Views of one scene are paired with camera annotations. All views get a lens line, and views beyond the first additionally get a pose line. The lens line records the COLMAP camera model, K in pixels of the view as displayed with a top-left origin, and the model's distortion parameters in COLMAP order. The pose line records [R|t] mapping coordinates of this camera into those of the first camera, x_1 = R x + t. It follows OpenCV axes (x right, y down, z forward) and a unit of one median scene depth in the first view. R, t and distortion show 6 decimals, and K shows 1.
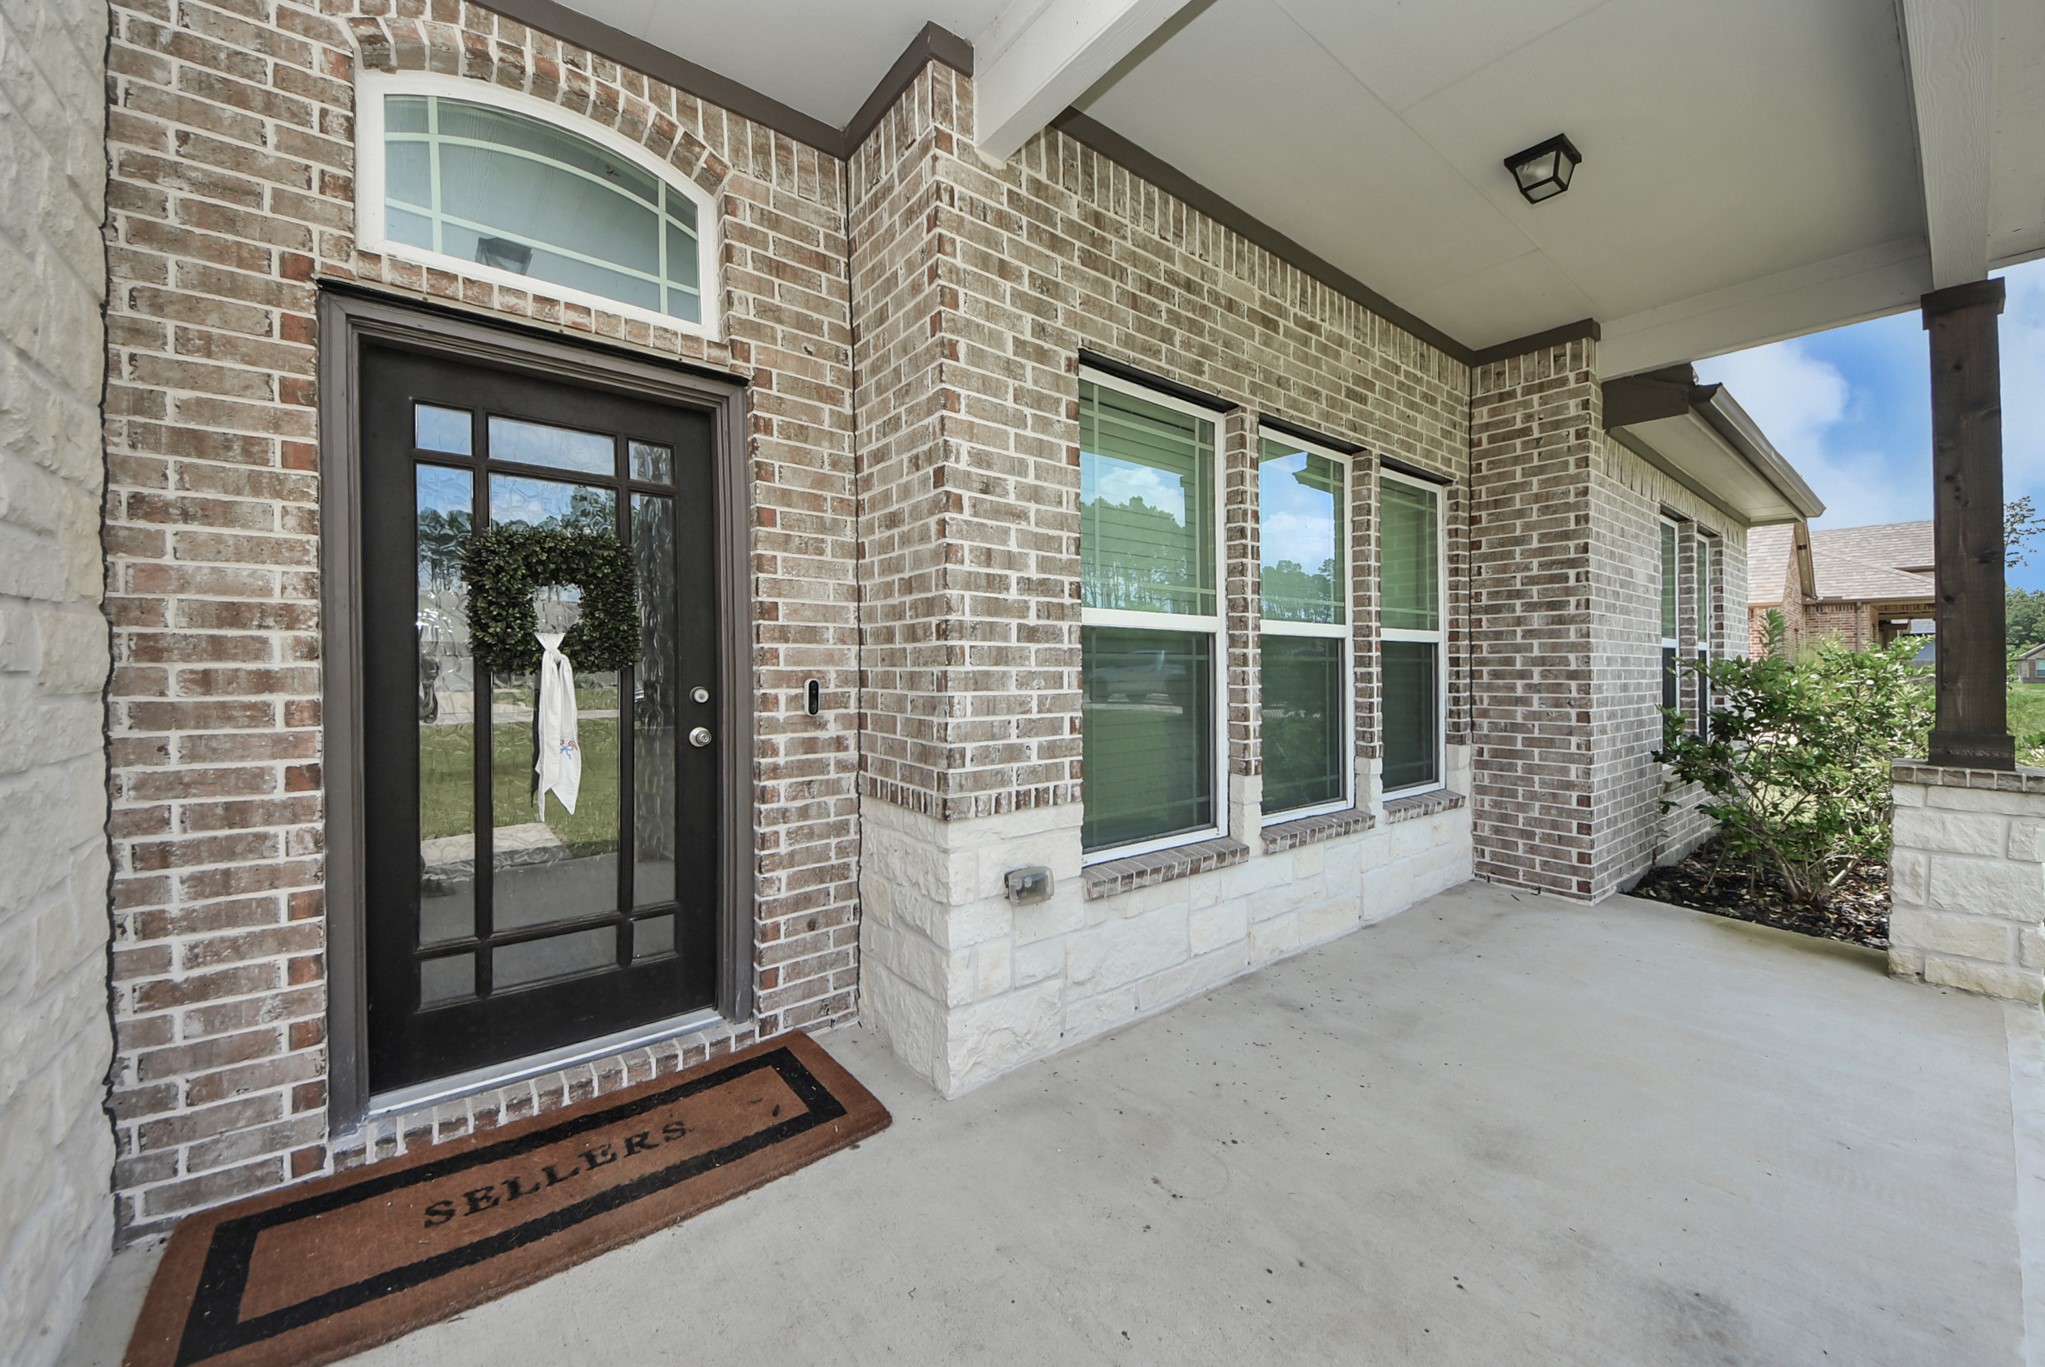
lens RADIAL K [[773.7, 0, 1058.2], [0, 773.7, 669.3], [0, 0, 1]] dist [0.018901, -0.017833]
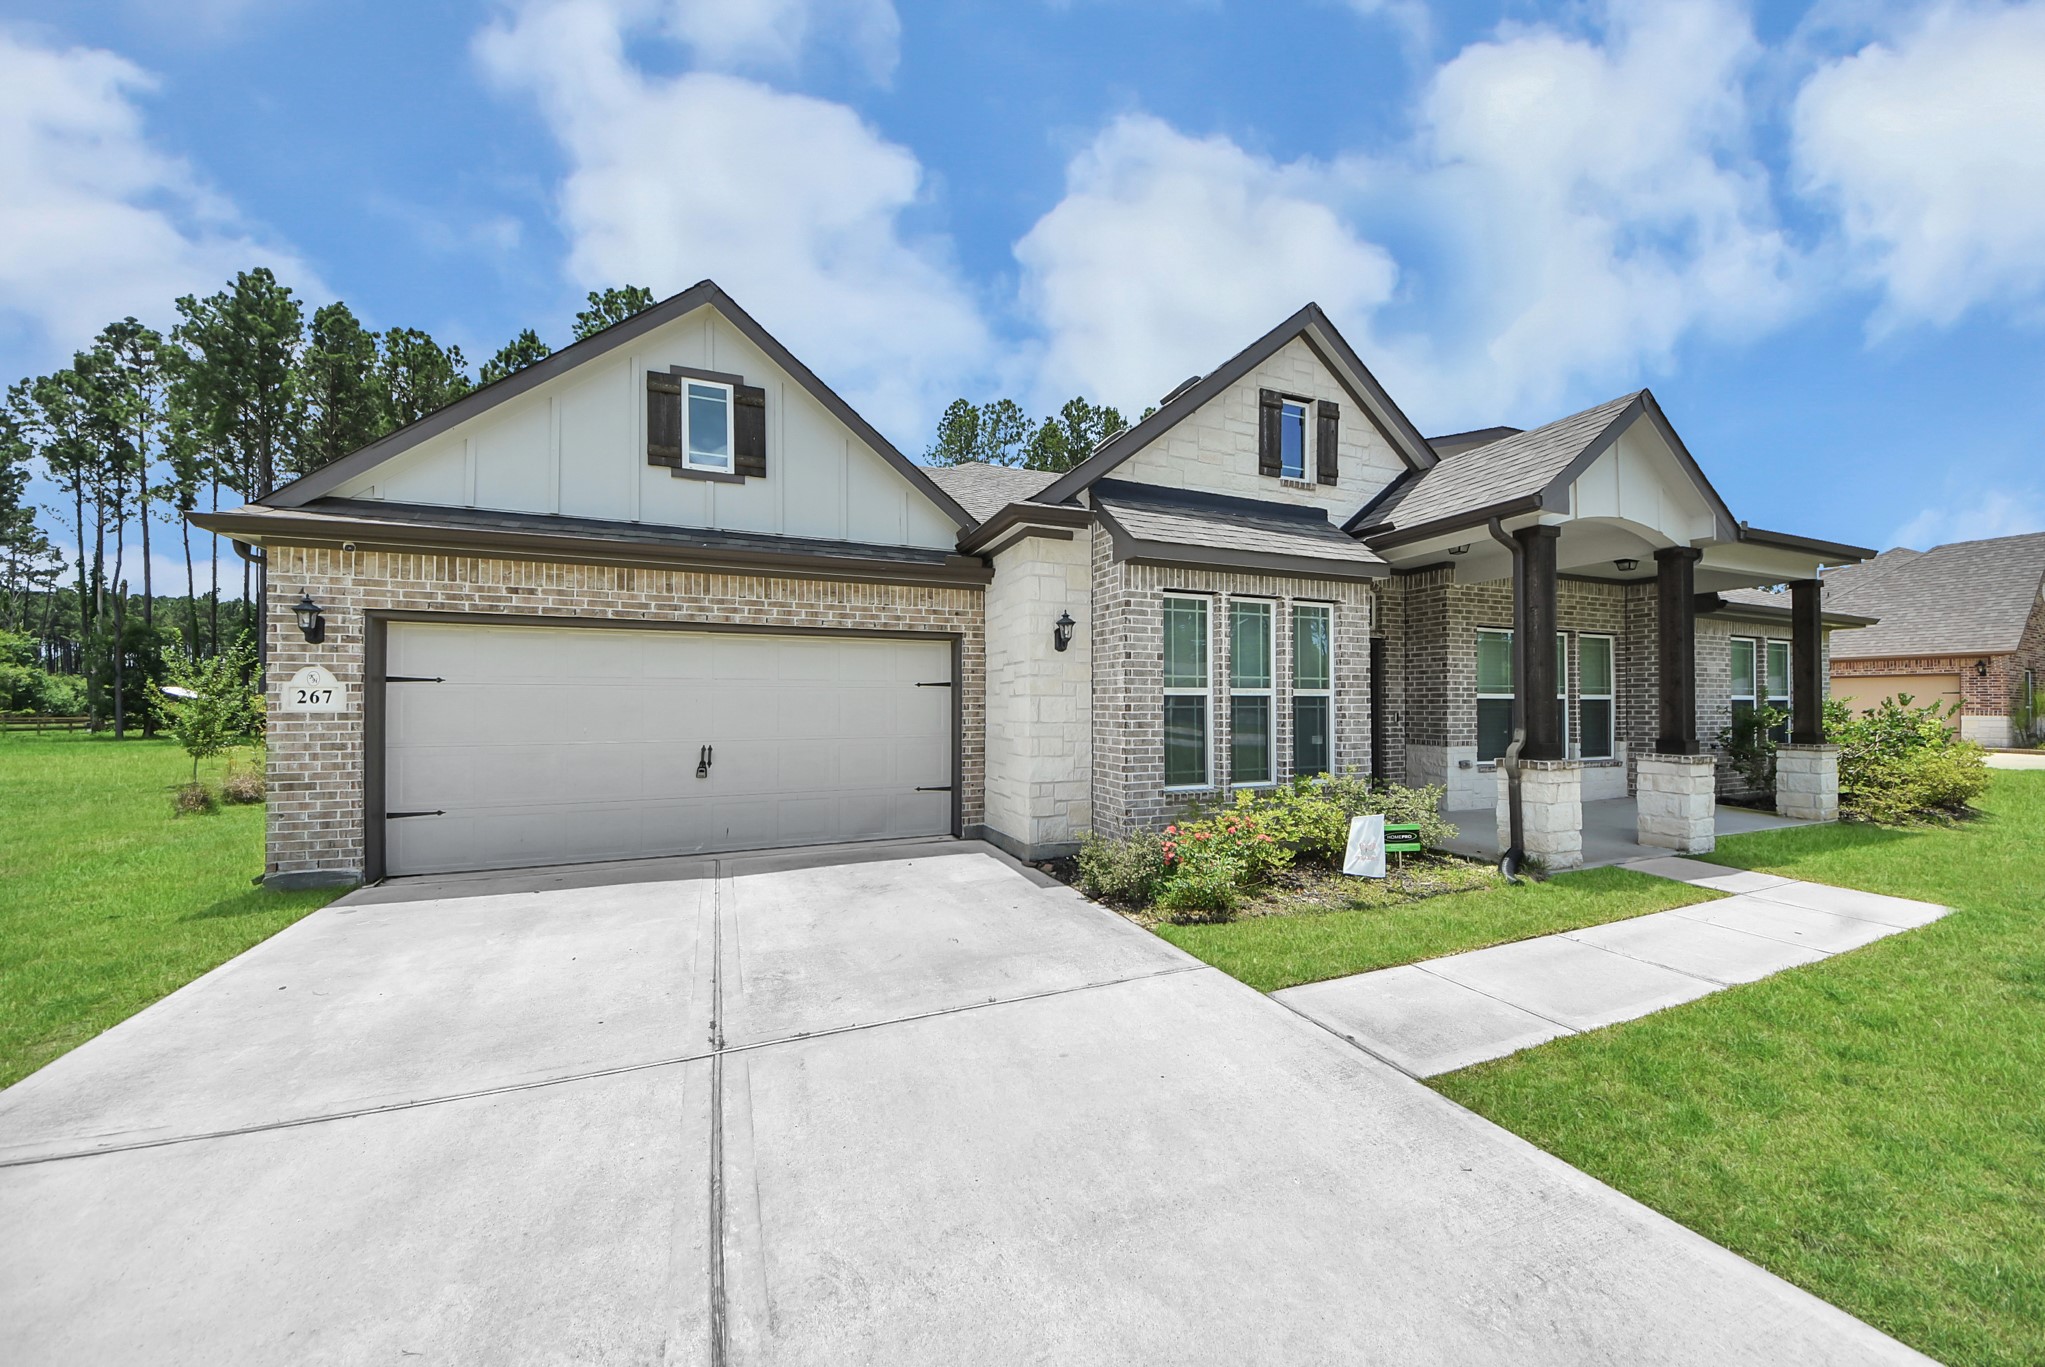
lens RADIAL K [[729.2, 0, 1034.1], [0, 729.2, 701.2], [0, 0, 1]] dist [0.014186, -0.012415]
pose [[0.952567, 0.001812, -0.304324, -0.976029], [-0.002905, 0.999991, -0.003138, -0.029091], [0.304315, 0.003873, 0.952564, -3.165114]]
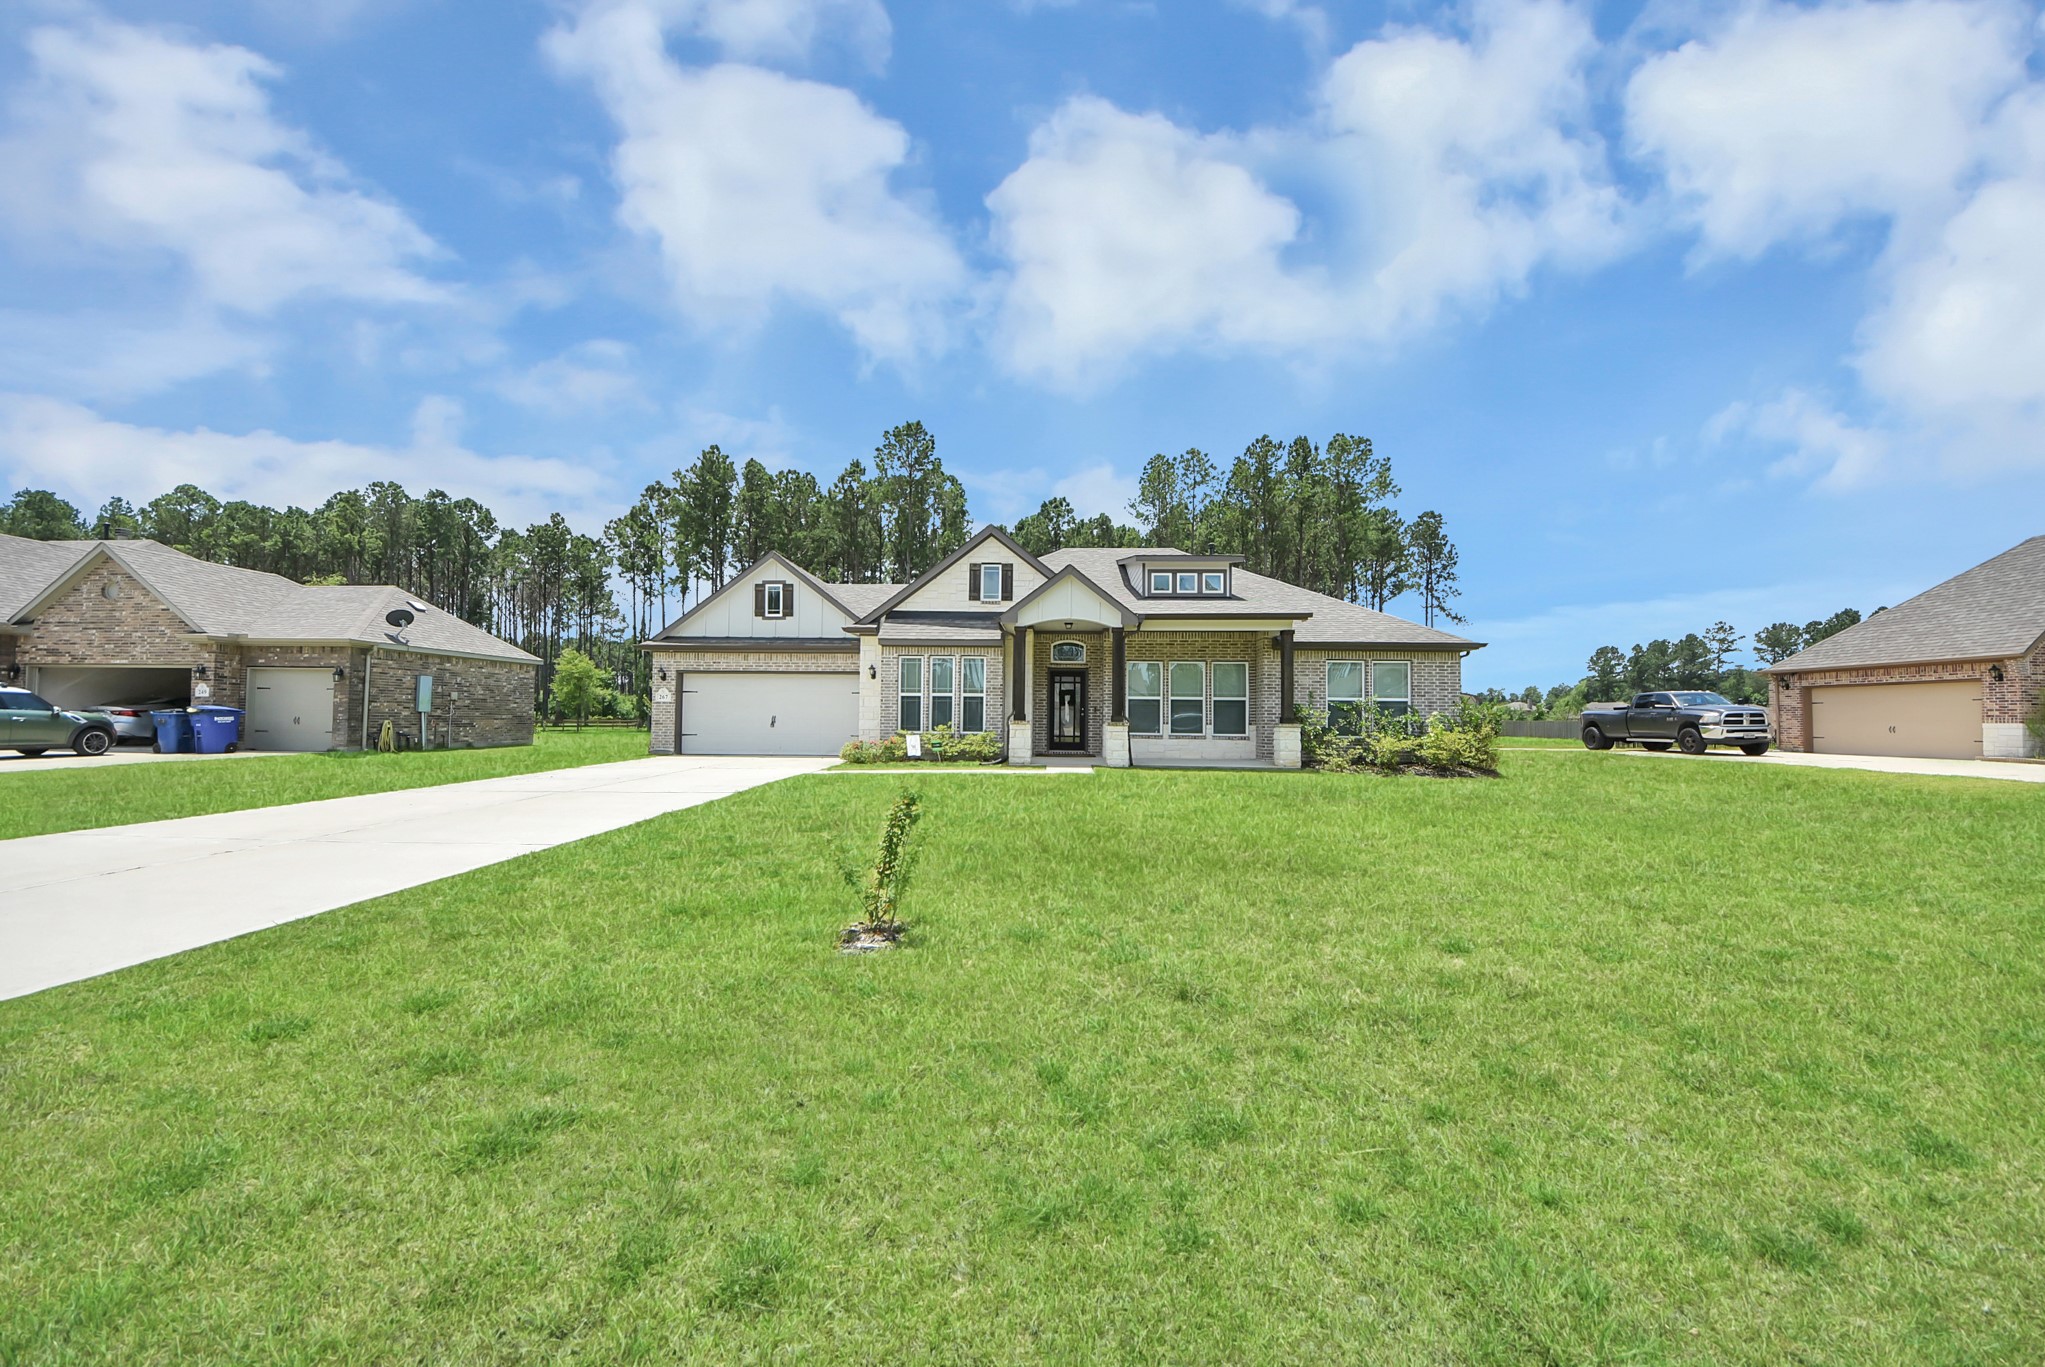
lens RADIAL K [[736.5, 0, 1041.2], [0, 736.5, 694.8], [0, 0, 1]] dist [0.013476, -0.014986]
pose [[0.741147, -0.012947, -0.671218, 4.122238], [-0.011196, 0.999437, -0.031640, 0.127504], [0.671249, 0.030964, 0.740585, -4.683522]]
